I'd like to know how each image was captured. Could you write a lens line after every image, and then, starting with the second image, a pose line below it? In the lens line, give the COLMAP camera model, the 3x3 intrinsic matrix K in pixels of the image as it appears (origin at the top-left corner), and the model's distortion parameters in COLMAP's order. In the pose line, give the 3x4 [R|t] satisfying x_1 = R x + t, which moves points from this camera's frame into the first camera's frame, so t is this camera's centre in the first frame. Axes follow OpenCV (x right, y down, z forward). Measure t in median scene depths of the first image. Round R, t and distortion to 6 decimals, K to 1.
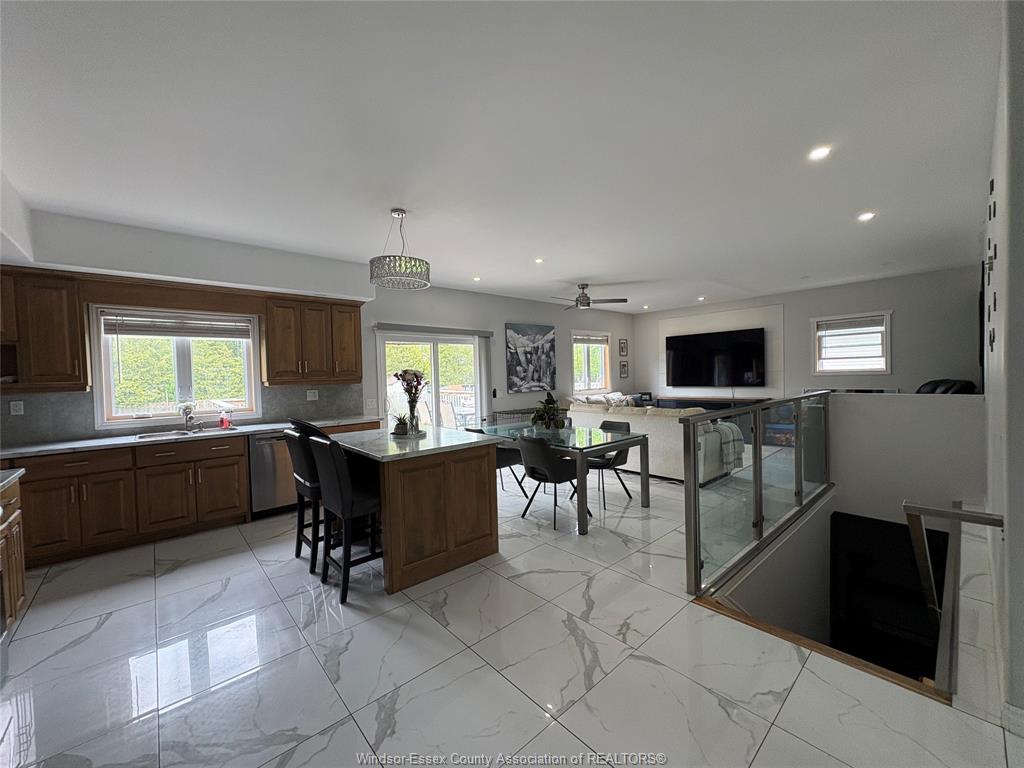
lens RADIAL K [[406.7, 0, 512.1], [0, 406.7, 384.5], [0, 0, 1]] dist [0.002650, -0.000395]
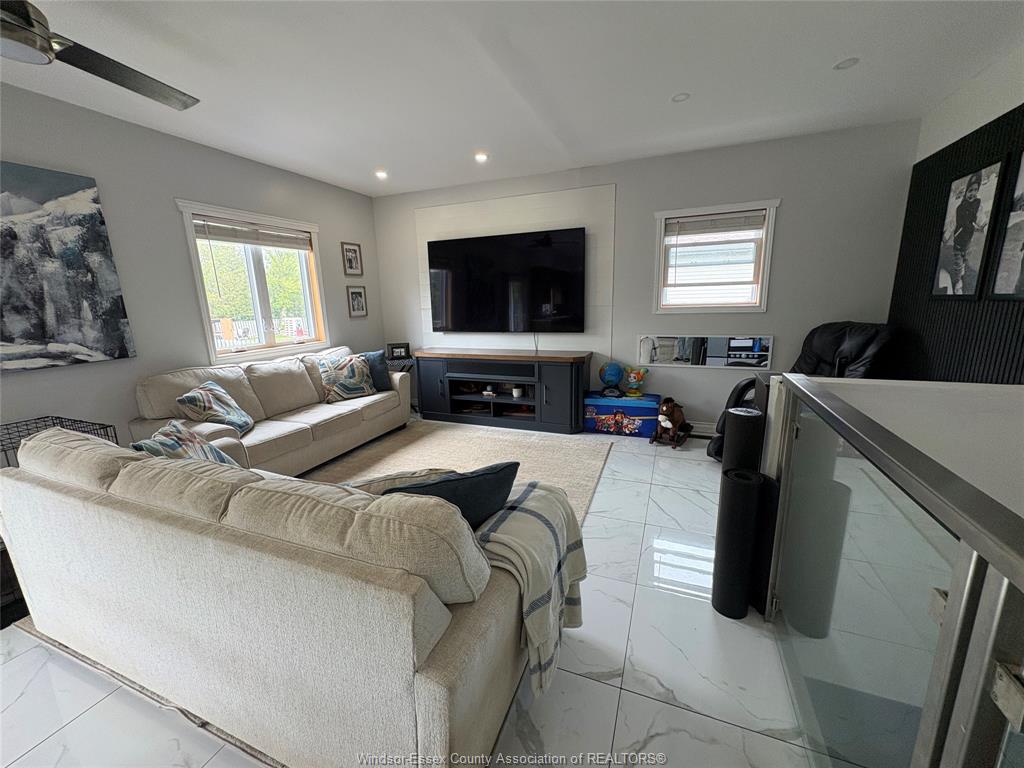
lens RADIAL K [[406.7, 0, 512.2], [0, 406.7, 382.7], [0, 0, 1]] dist [0.002650, -0.000395]
pose [[0.894897, -0.087332, 0.437644, 0.266014], [0.013204, 0.985418, 0.169639, -0.025073], [-0.446077, -0.146030, 0.883001, 0.518771]]
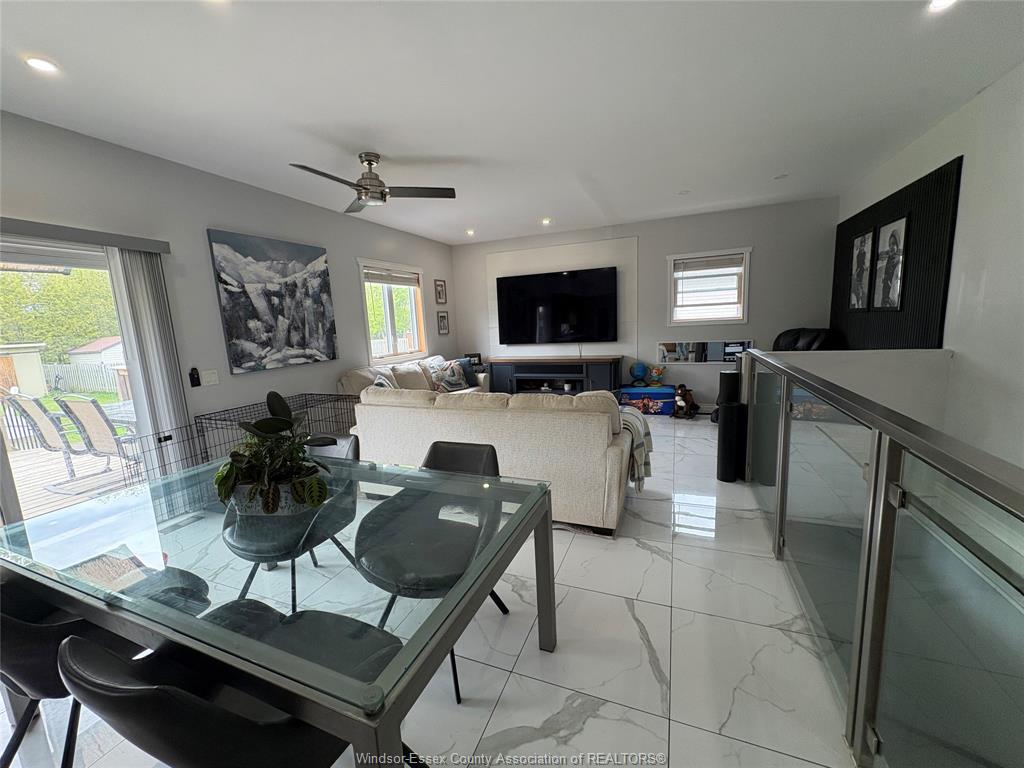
lens RADIAL K [[406.7, 0, 513.1], [0, 406.7, 384.2], [0, 0, 1]] dist [0.002650, -0.000395]
pose [[0.892945, -0.082870, 0.442473, 0.072314], [0.033442, 0.992405, 0.118378, -0.013267], [-0.448923, -0.090907, 0.888934, 0.368441]]
